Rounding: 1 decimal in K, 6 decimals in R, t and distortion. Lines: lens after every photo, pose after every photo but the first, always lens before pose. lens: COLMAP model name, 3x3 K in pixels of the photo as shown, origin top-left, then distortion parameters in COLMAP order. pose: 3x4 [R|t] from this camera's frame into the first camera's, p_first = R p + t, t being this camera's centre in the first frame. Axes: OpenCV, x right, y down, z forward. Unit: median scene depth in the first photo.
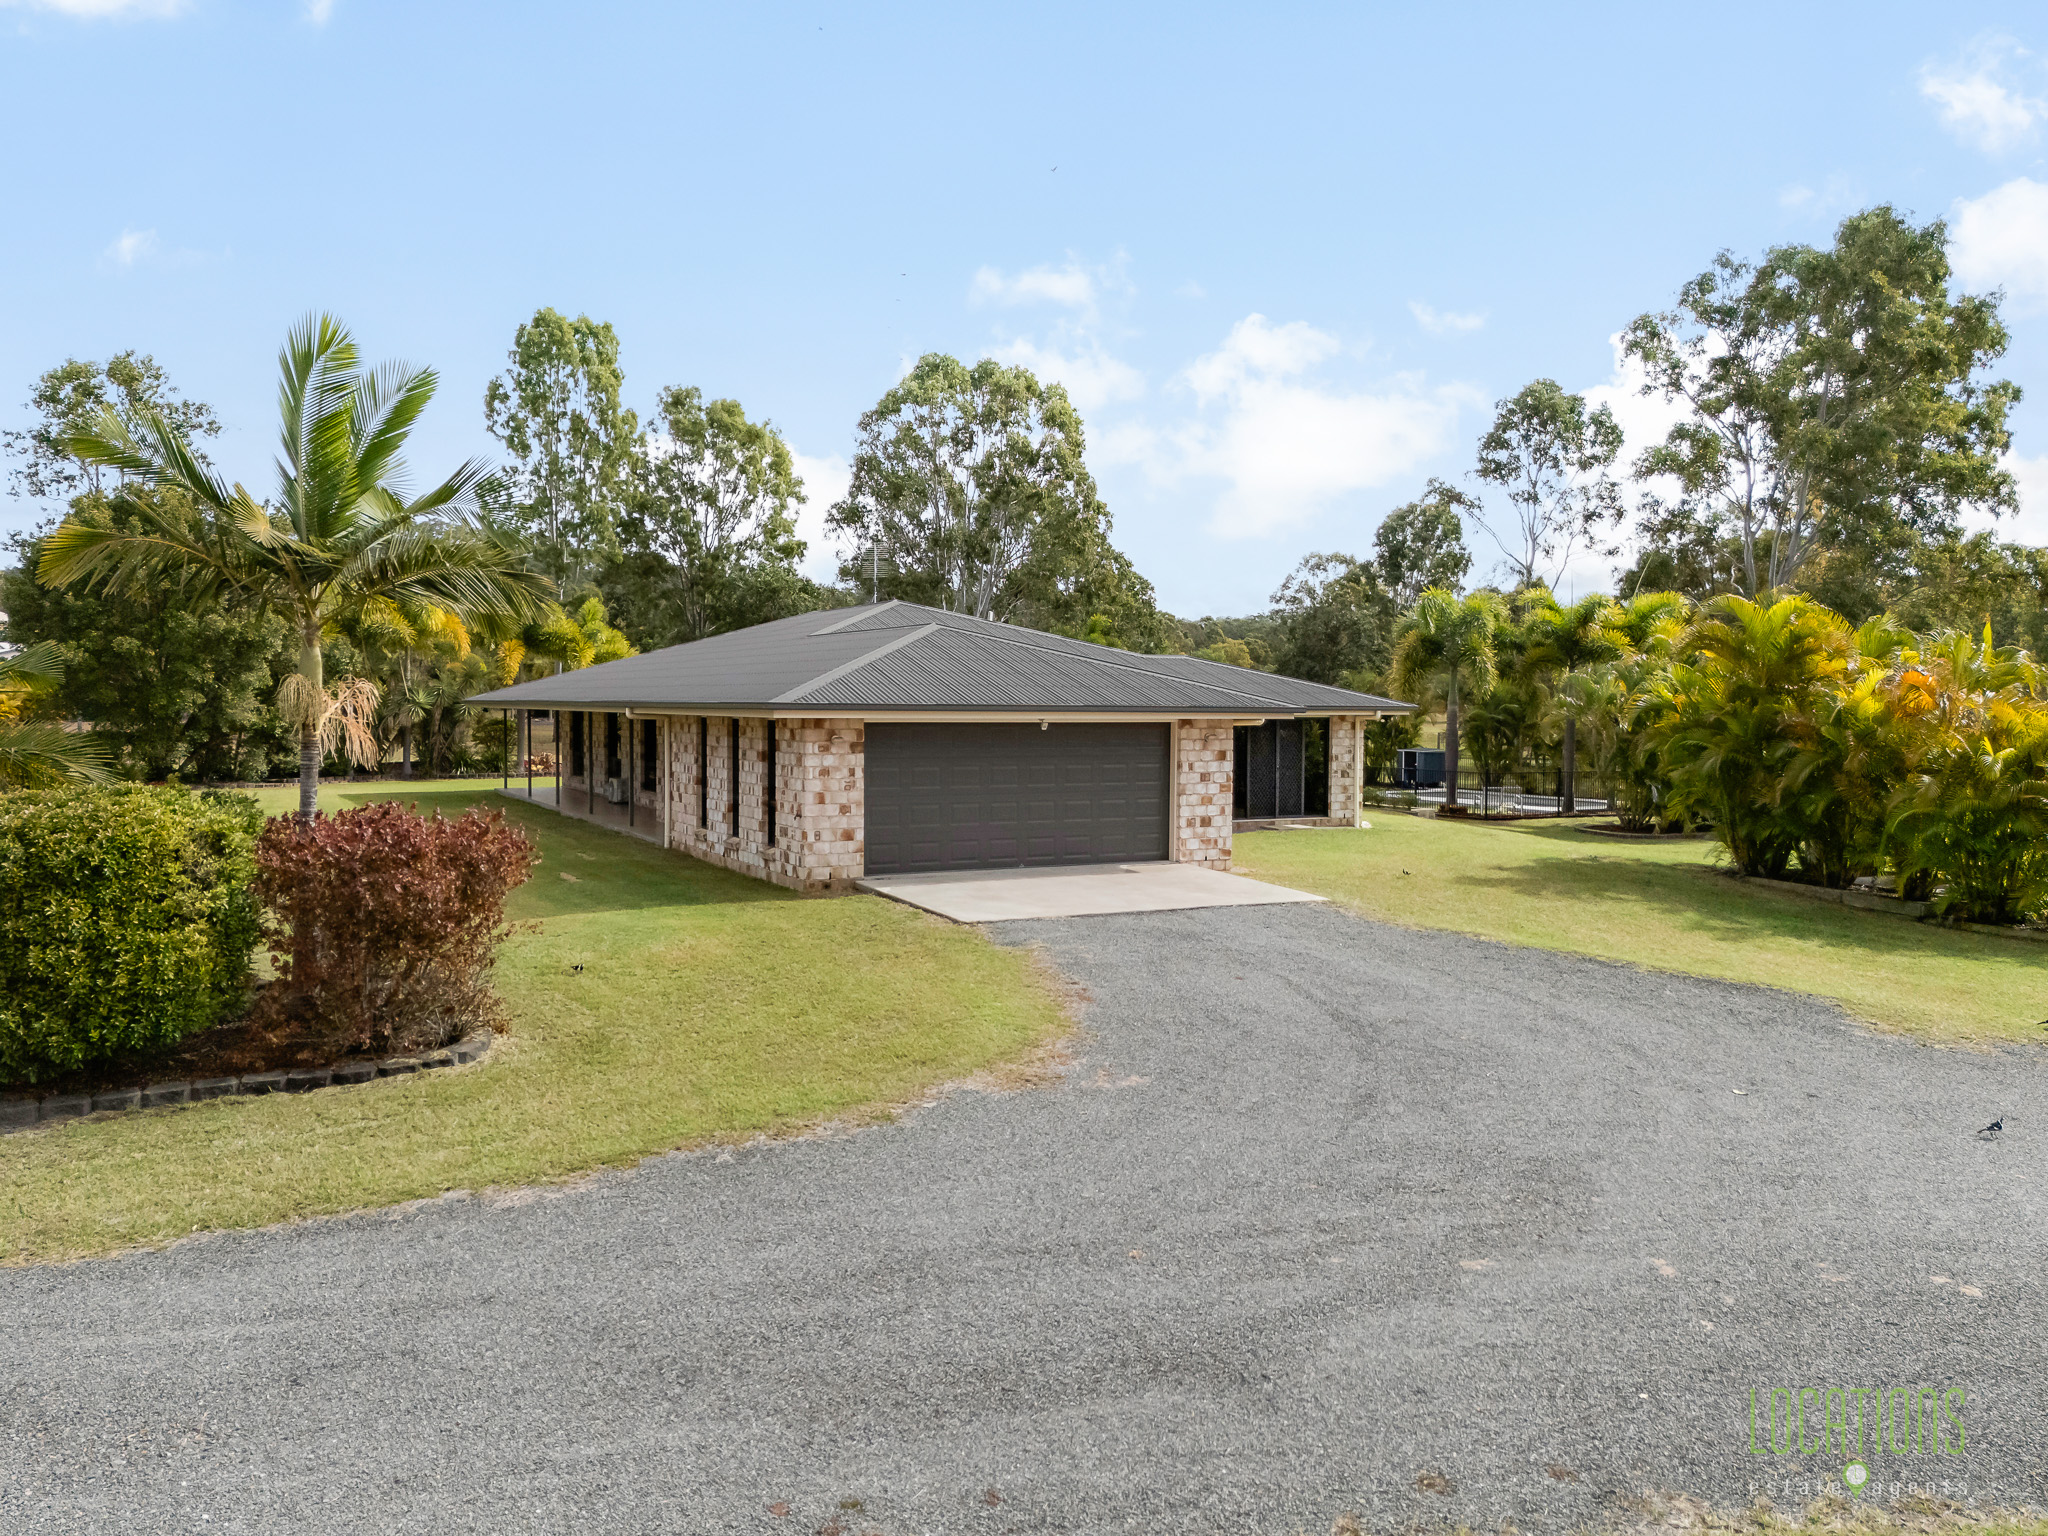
lens RADIAL K [[1493.3, 0, 1027.8], [0, 1493.3, 754.0], [0, 0, 1]] dist [0.072132, -0.051937]
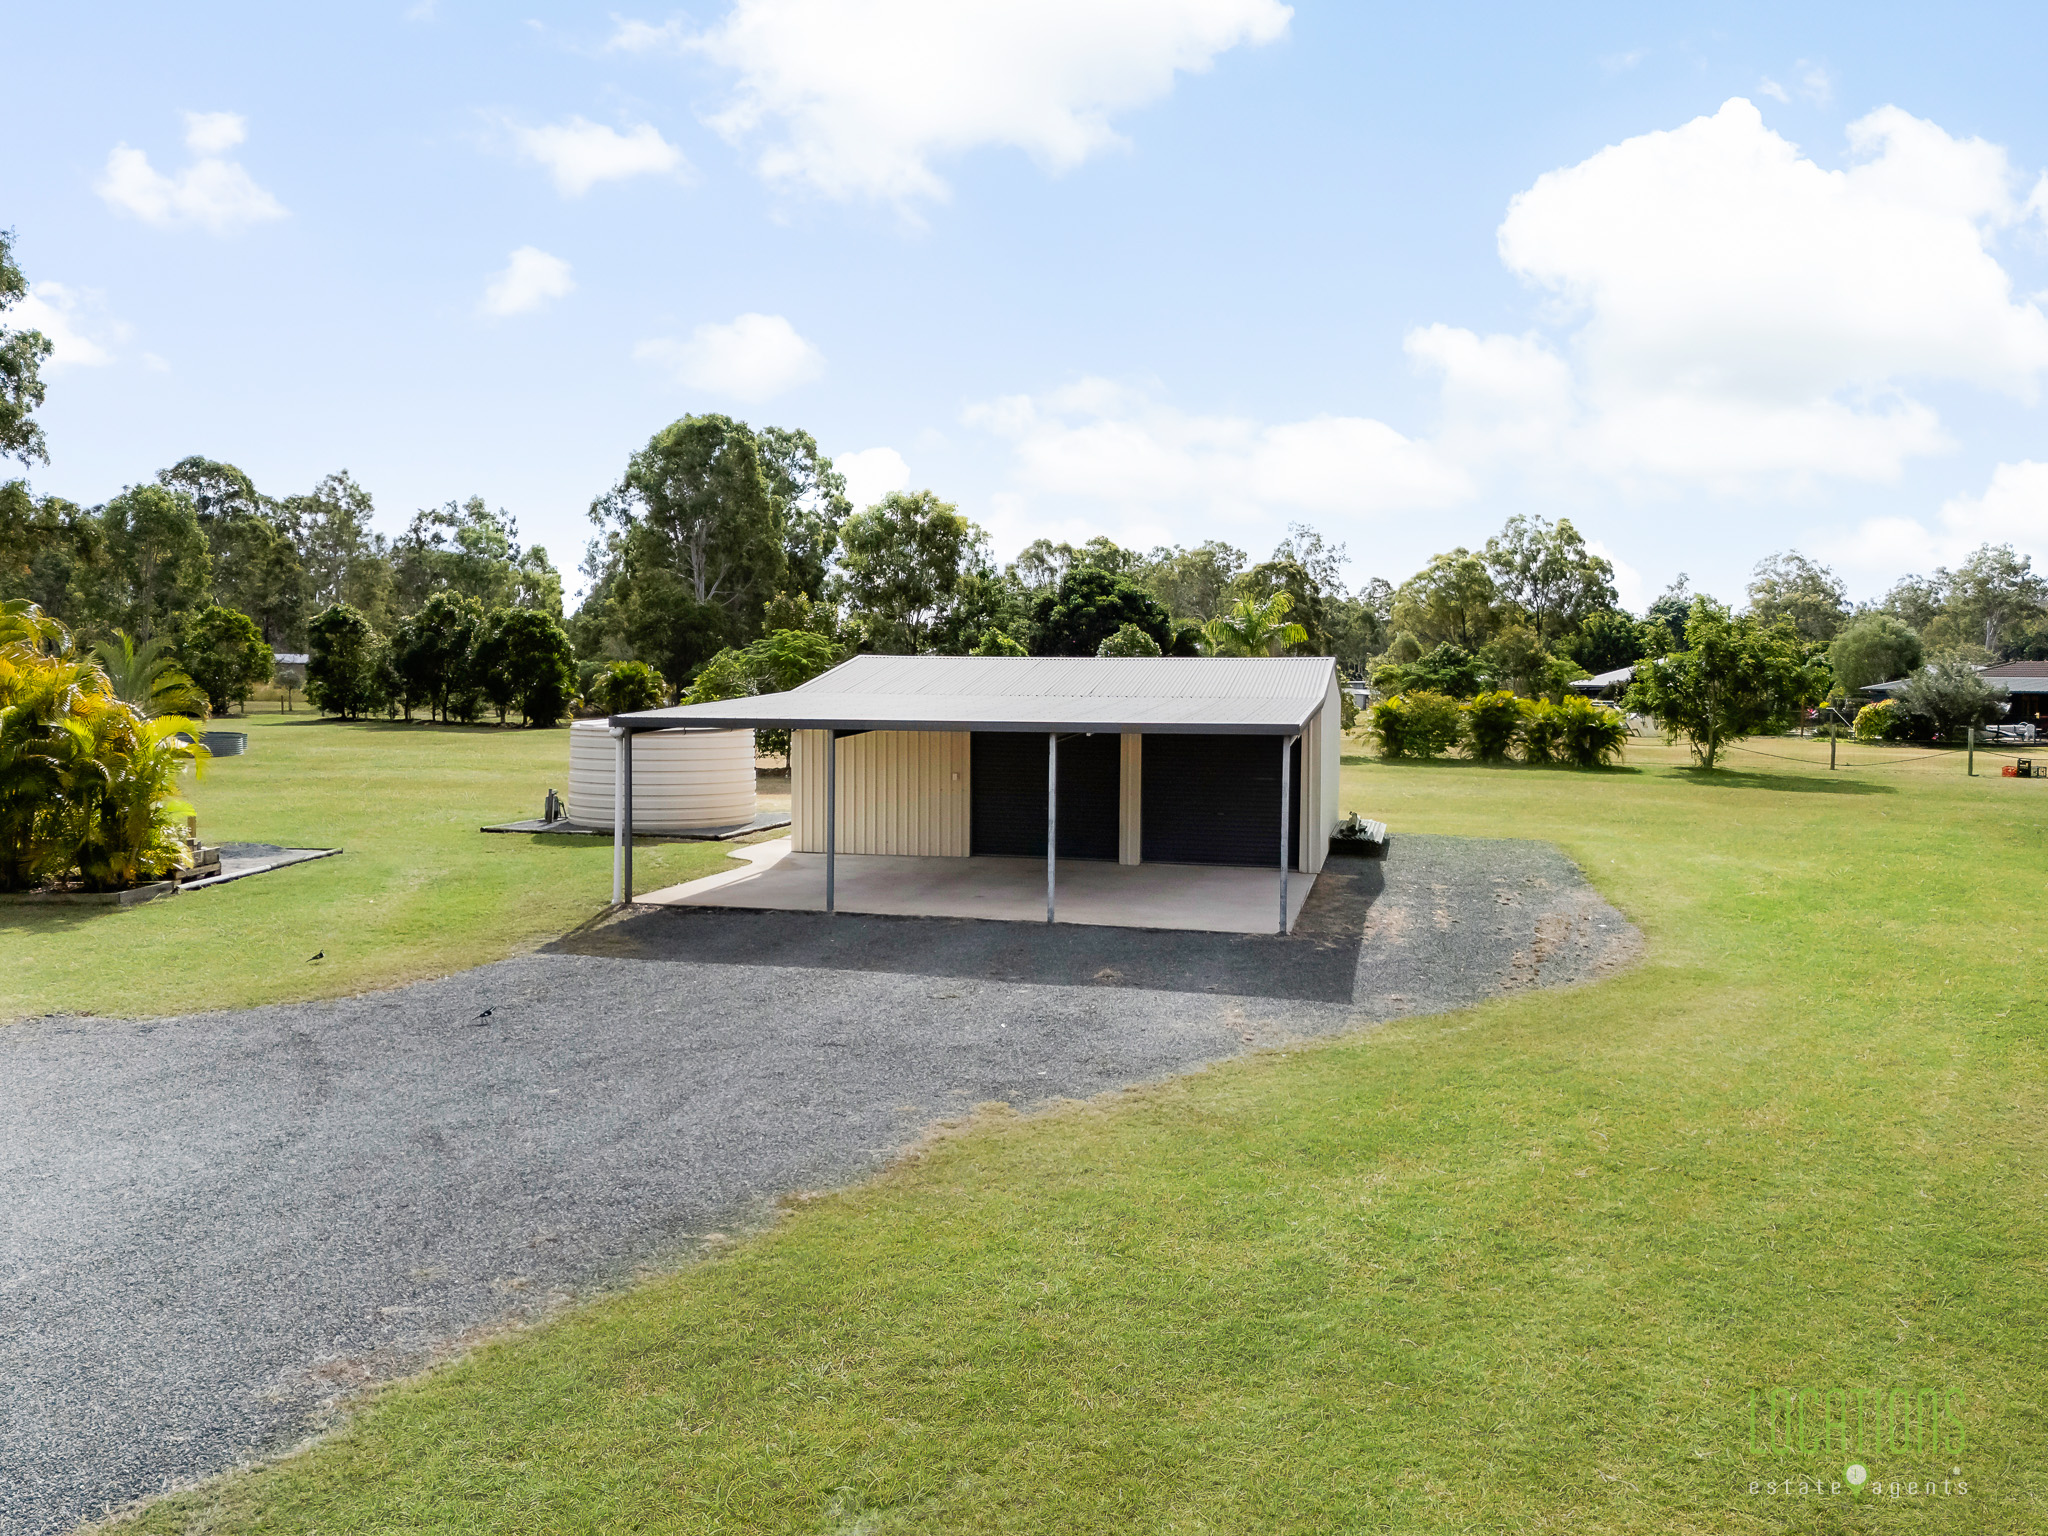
lens RADIAL K [[1486.0, 0, 1024.0], [0, 1486.0, 768.0], [0, 0, 1]] dist [0.050864, -0.067687]
pose [[0.424837, -0.057014, 0.903473, 0.062933], [0.020782, 0.998366, 0.053229, -0.001684], [-0.905031, -0.003838, 0.425328, 0.028843]]
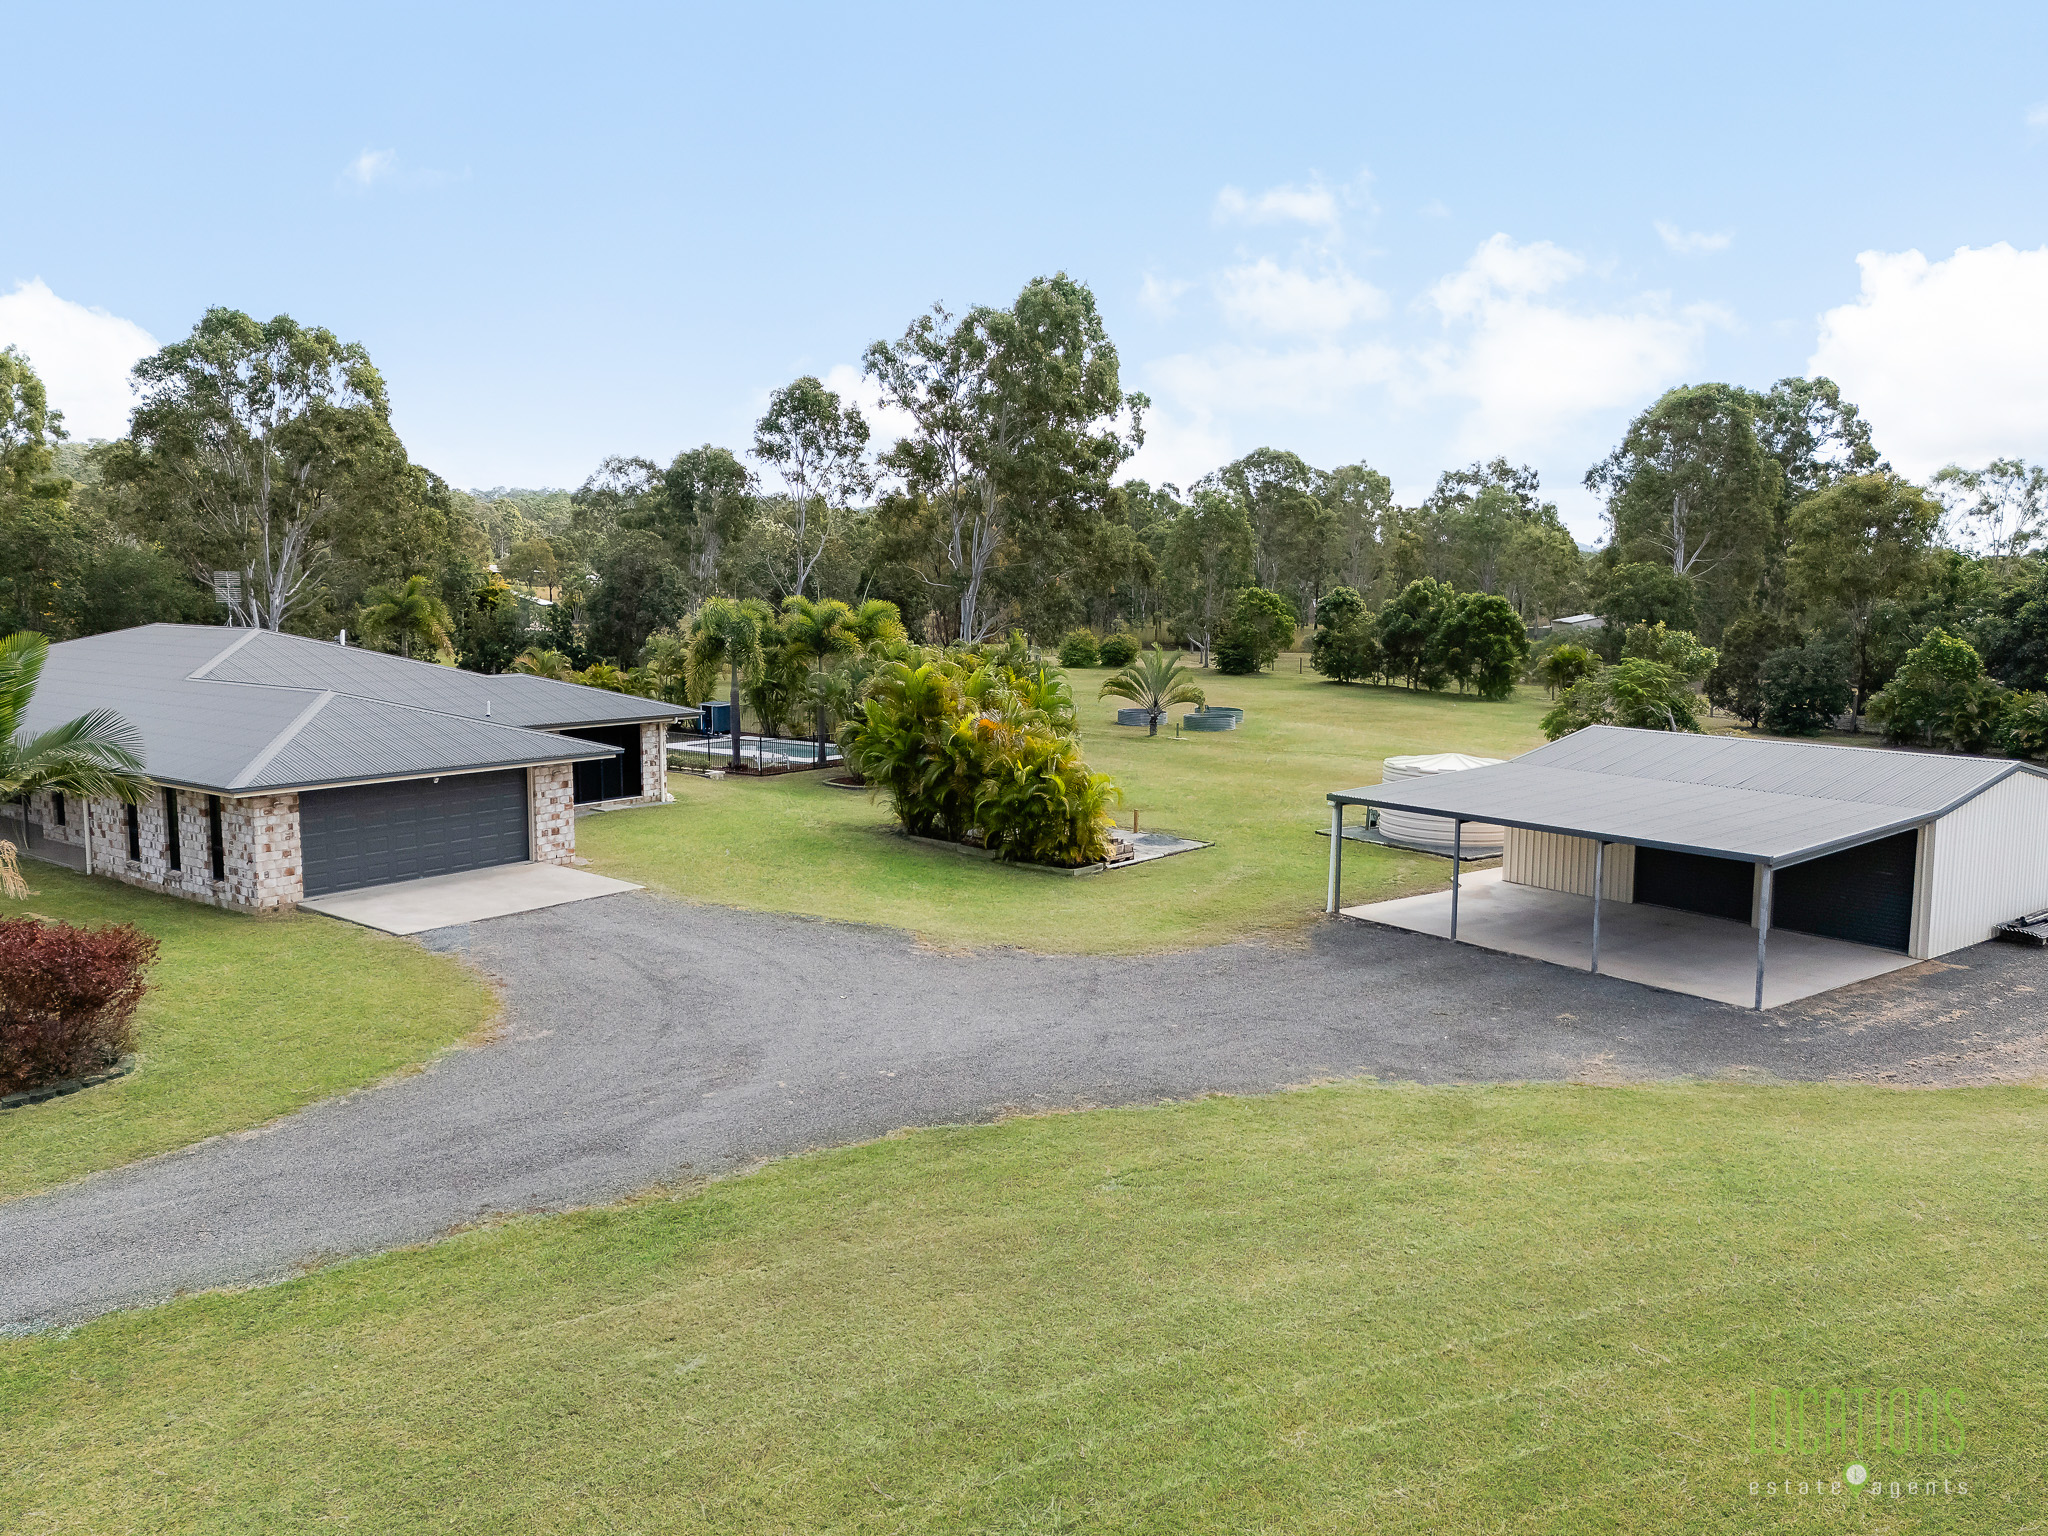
lens RADIAL K [[1473.3, 0, 1034.1], [0, 1473.3, 760.2], [0, 0, 1]] dist [0.078132, -0.075674]
pose [[0.896305, -0.047745, 0.440860, -0.101791], [0.008946, 0.995931, 0.089670, -0.158084], [-0.443348, -0.076428, 0.893085, -0.511924]]
